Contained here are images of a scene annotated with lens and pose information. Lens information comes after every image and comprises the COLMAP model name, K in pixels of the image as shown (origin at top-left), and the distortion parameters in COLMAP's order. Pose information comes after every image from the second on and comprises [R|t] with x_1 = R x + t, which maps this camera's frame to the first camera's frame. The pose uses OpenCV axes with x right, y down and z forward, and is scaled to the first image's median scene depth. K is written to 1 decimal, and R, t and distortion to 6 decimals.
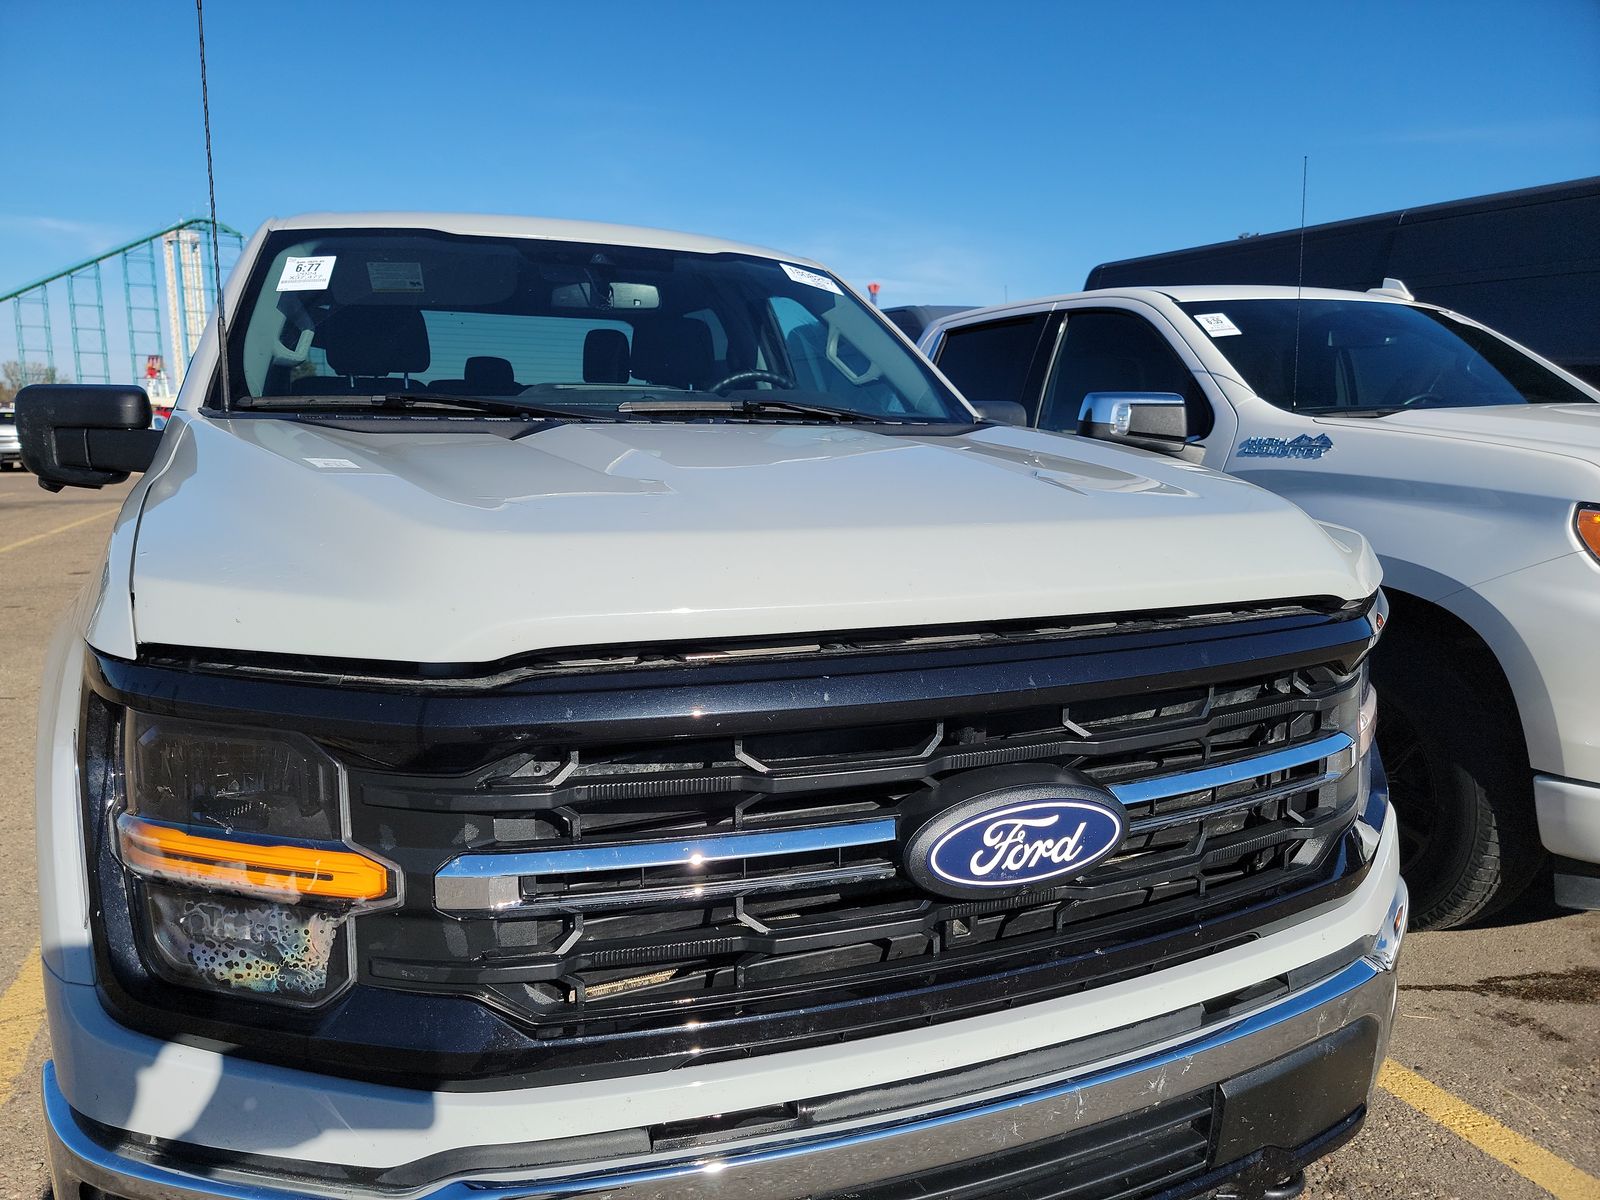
lens RADIAL K [[1143.2, 0, 800.1], [0, 1143.2, 597.7], [0, 0, 1]] dist [0.067875, -0.035776]
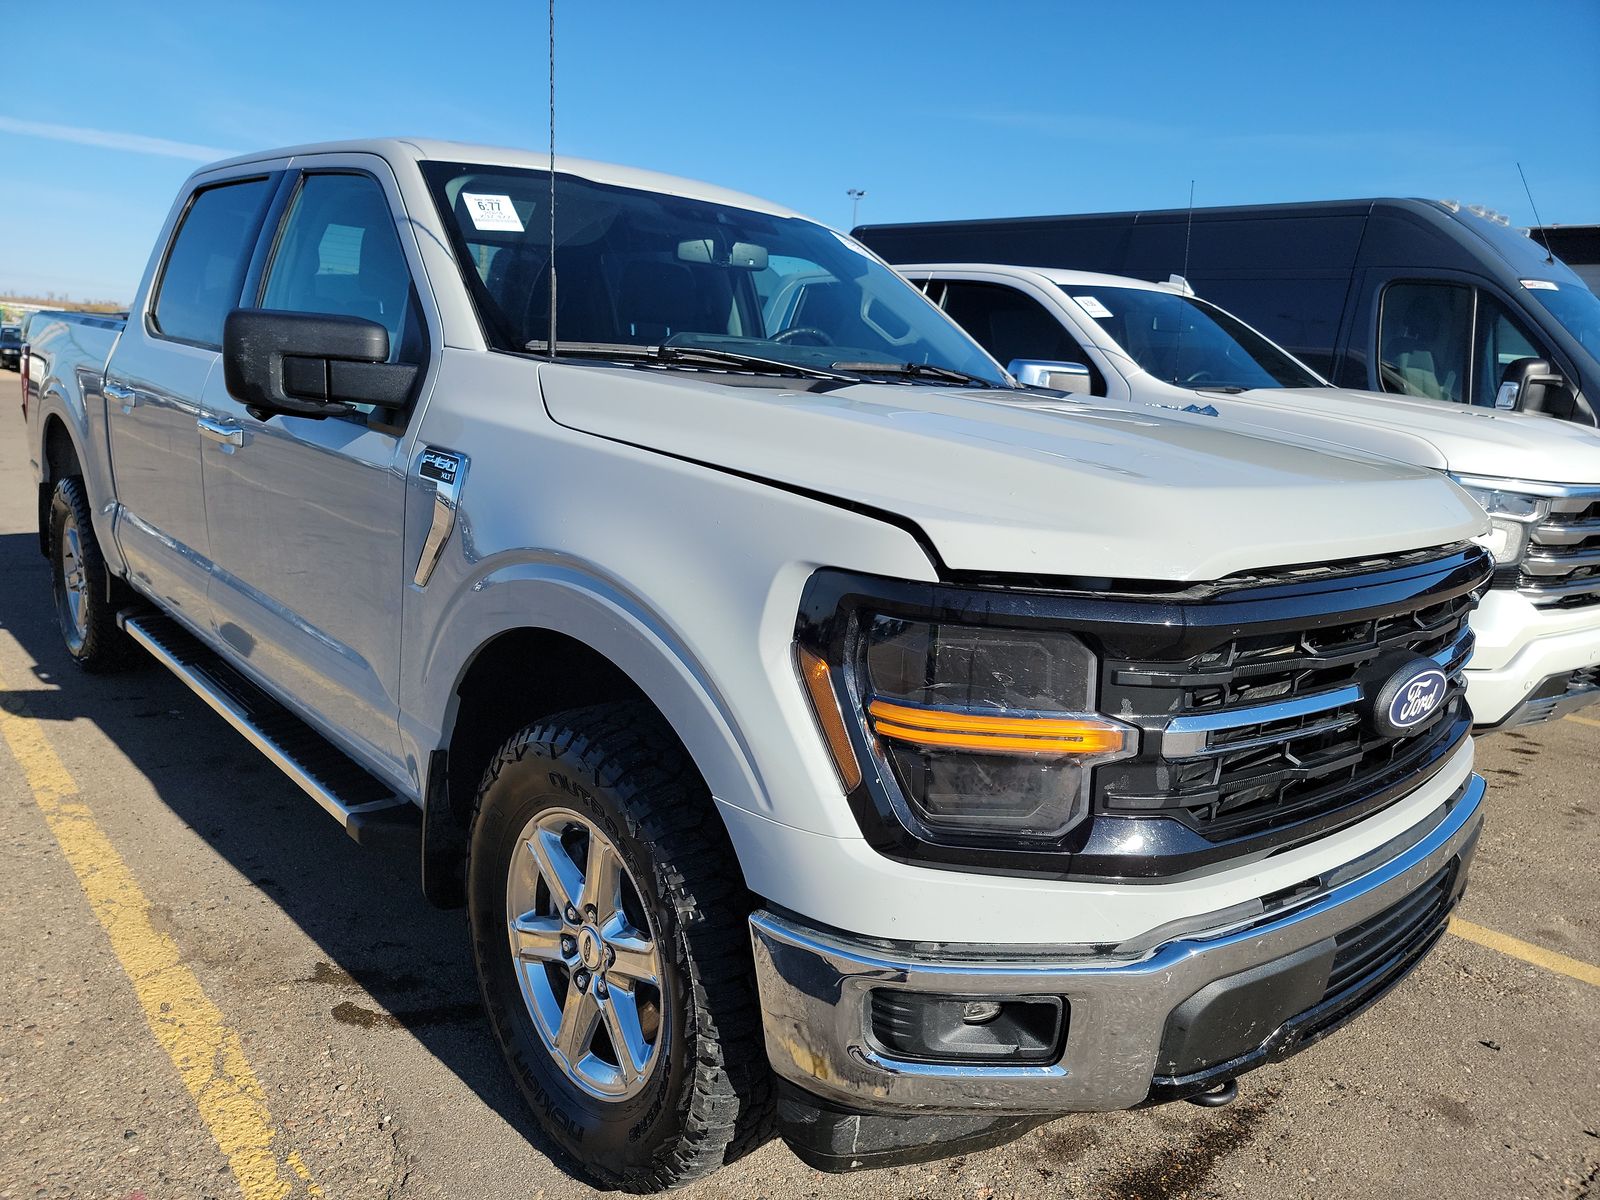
lens RADIAL K [[1143.2, 0, 805.7], [0, 1143.2, 603.6], [0, 0, 1]] dist [0.067875, -0.035776]
pose [[0.938303, -0.018400, 0.345324, -0.428808], [-0.003461, 0.998034, 0.062582, -0.000896], [-0.345796, -0.059916, 0.936395, -0.054297]]
